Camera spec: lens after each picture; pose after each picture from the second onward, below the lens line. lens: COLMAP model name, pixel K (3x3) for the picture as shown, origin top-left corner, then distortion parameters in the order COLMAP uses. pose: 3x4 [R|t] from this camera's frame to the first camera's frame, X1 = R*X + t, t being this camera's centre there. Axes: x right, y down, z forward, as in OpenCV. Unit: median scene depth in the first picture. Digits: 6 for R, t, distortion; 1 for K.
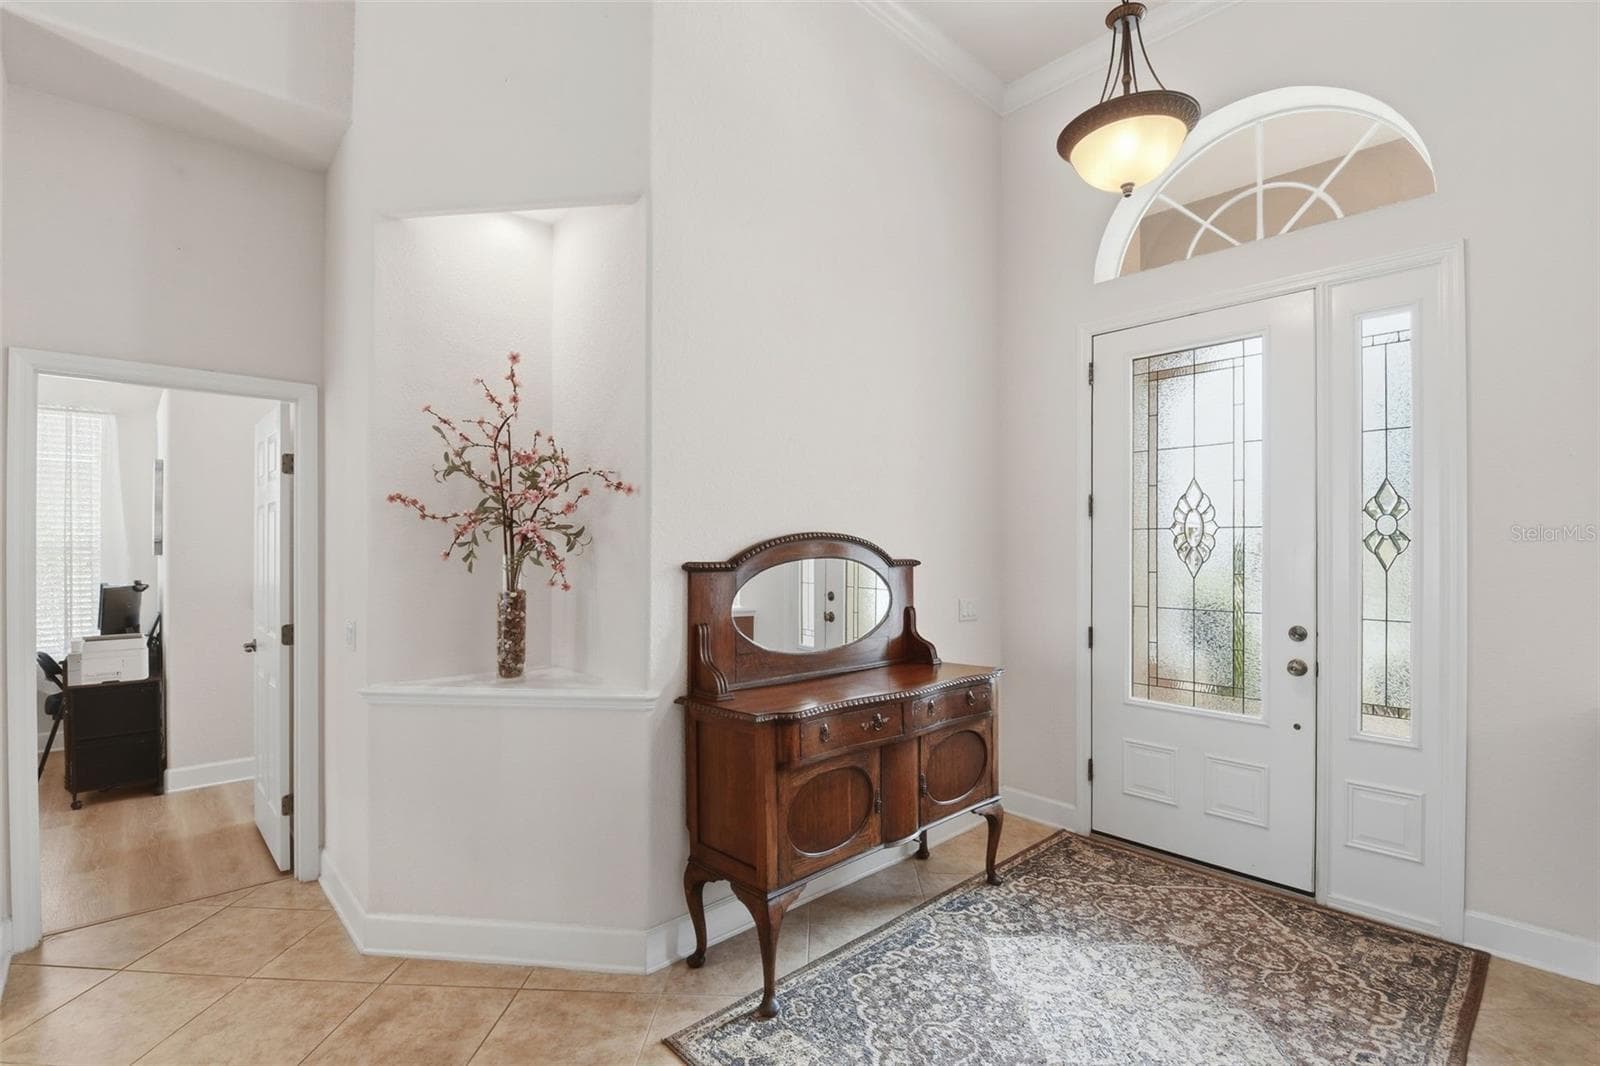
lens RADIAL K [[731.5, 0, 797.6], [0, 731.5, 547.6], [0, 0, 1]] dist [0.000354, -0.002248]
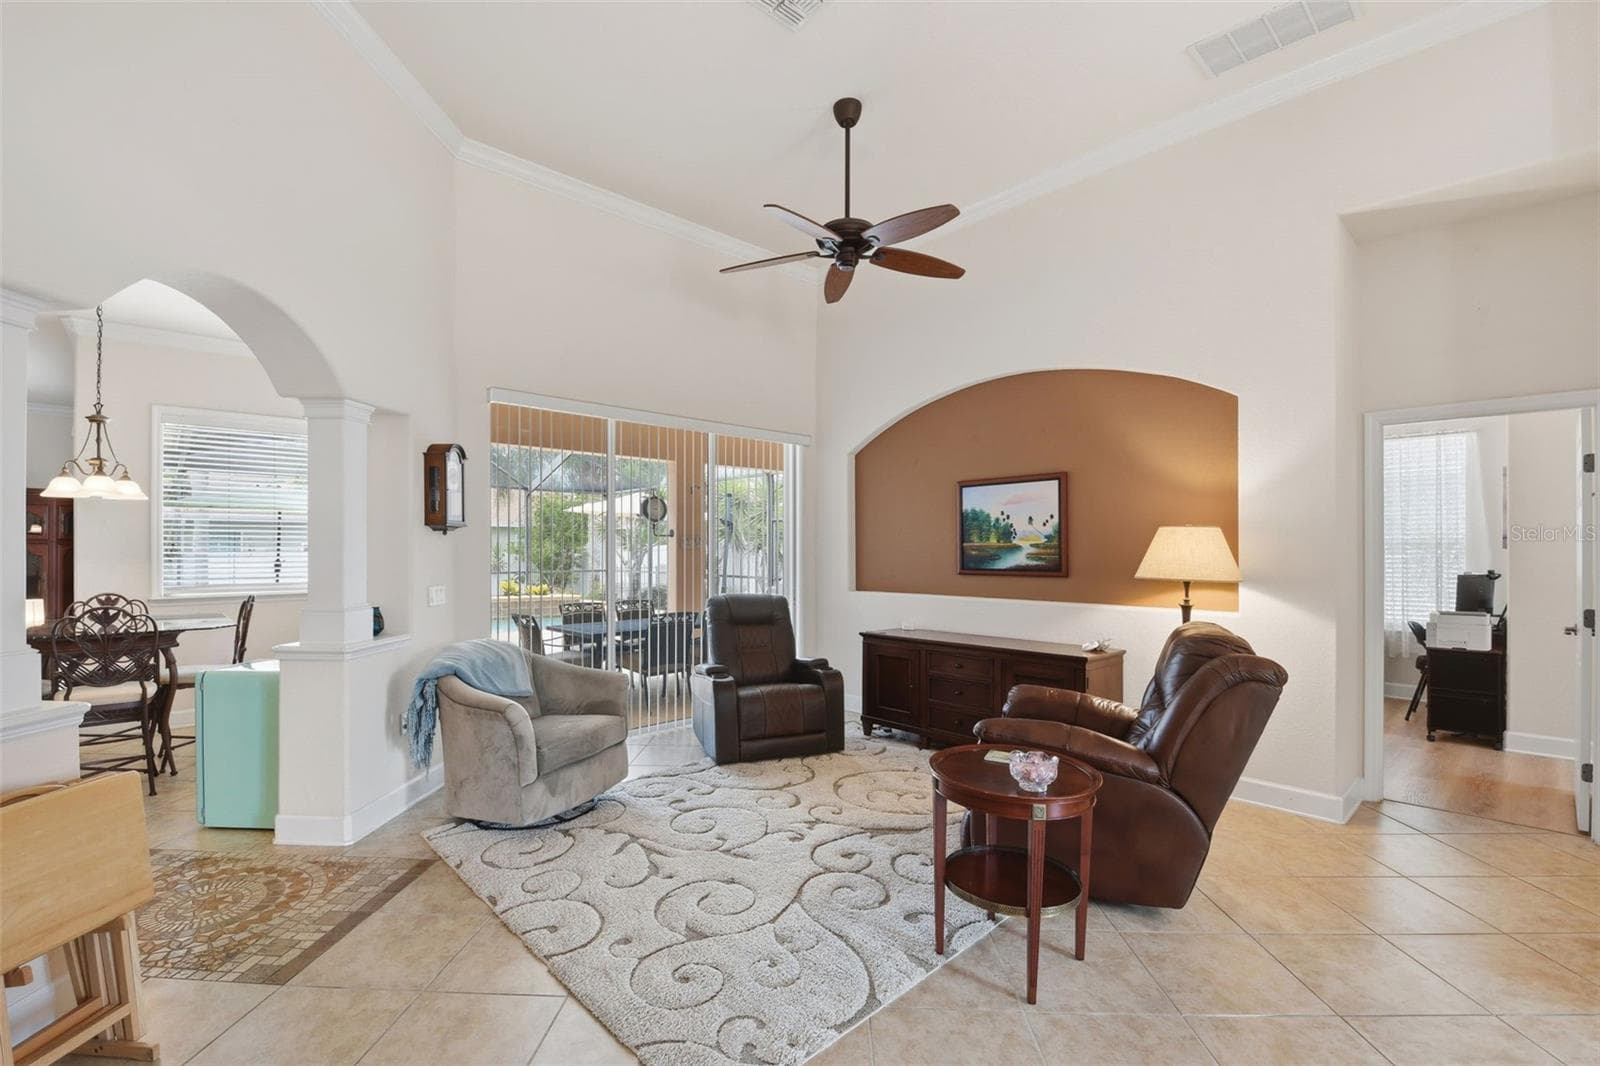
lens RADIAL K [[731.5, 0, 762.2], [0, 731.5, 555.0], [0, 0, 1]] dist [0.000354, -0.002248]
pose [[-0.014256, 0.007706, -0.999869, 0.324326], [0.003739, 0.999964, 0.007653, 0.008294], [0.999891, -0.003630, -0.014284, -0.176545]]
